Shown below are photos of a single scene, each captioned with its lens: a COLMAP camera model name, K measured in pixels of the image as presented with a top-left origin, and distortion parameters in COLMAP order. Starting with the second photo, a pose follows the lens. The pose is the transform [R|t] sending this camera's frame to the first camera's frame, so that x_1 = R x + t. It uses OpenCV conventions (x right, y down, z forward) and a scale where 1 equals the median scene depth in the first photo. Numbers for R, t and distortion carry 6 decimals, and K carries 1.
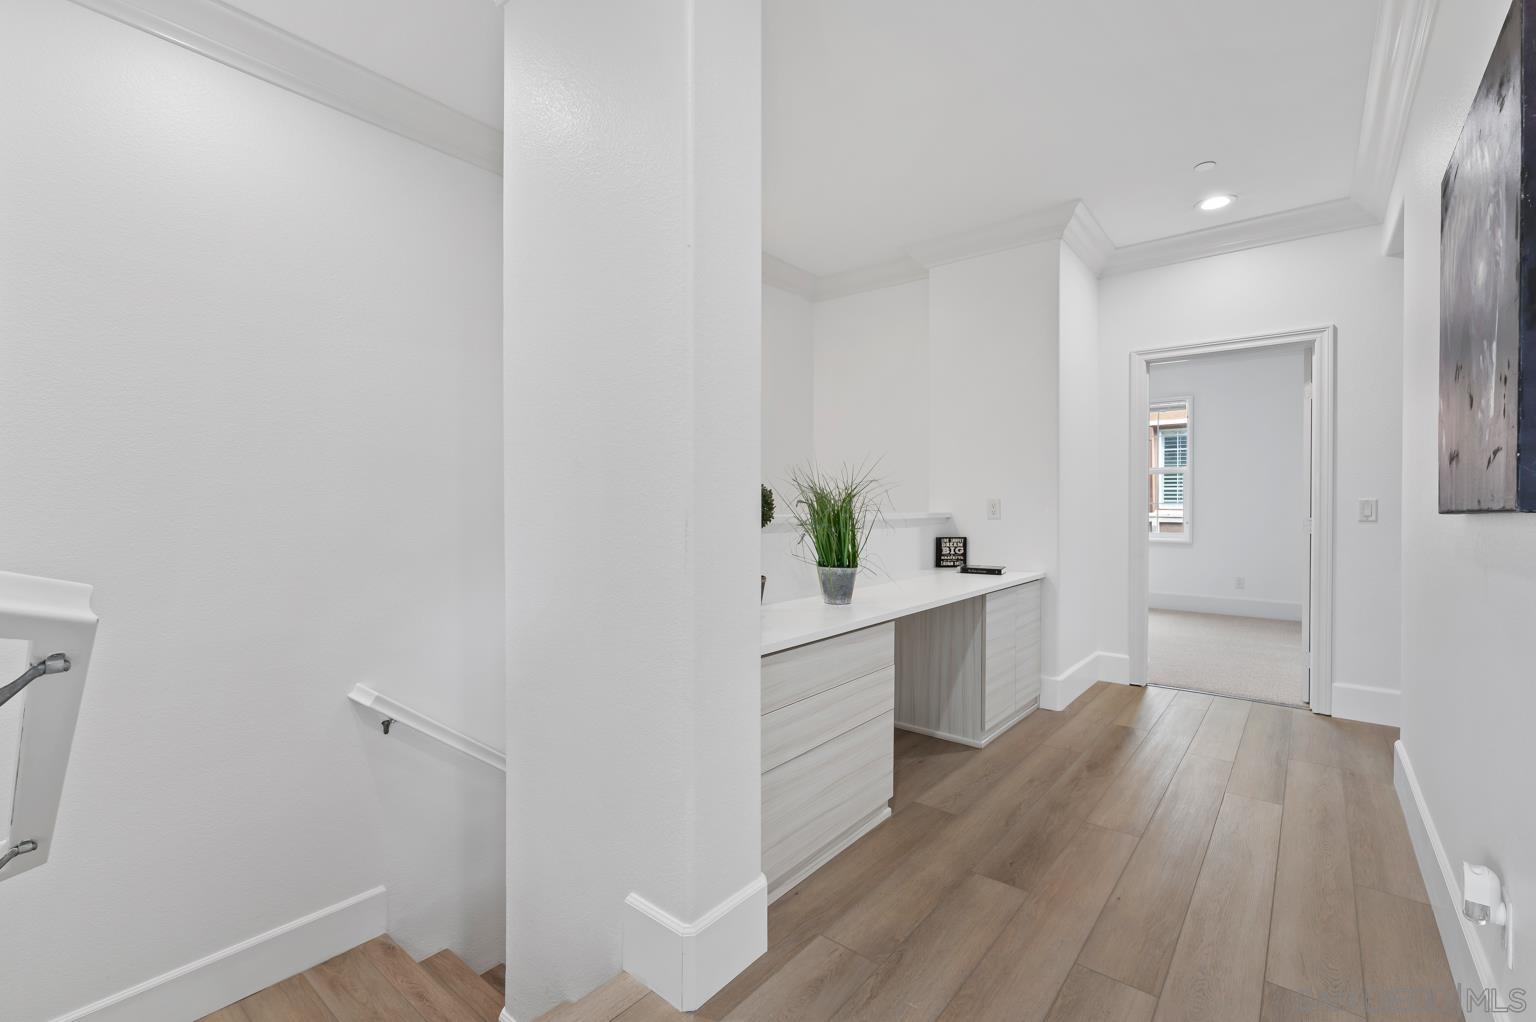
lens RADIAL K [[666.7, 0, 759.4], [0, 666.7, 505.4], [0, 0, 1]] dist [0.002044, -0.000814]
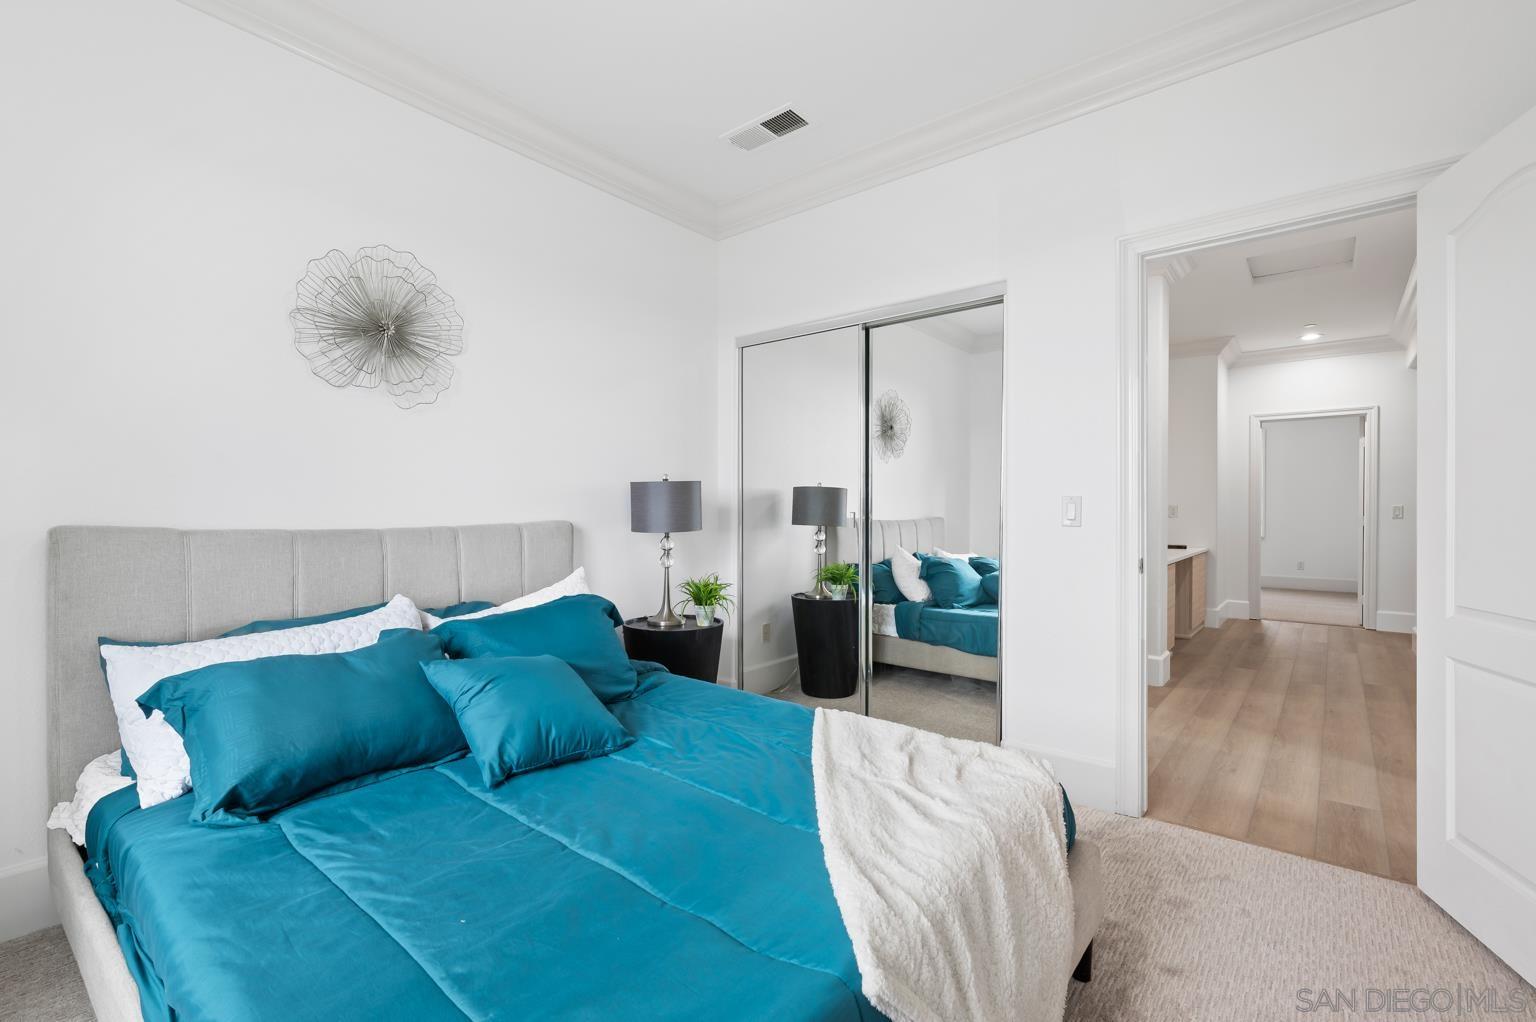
lens RADIAL K [[666.7, 0, 772.0], [0, 666.7, 512.5], [0, 0, 1]] dist [0.002044, -0.000814]
pose [[0.999979, -0.002127, -0.006101, -0.691430], [0.002137, 0.999996, 0.001651, 0.003633], [0.006098, -0.001664, 0.999980, -0.731913]]
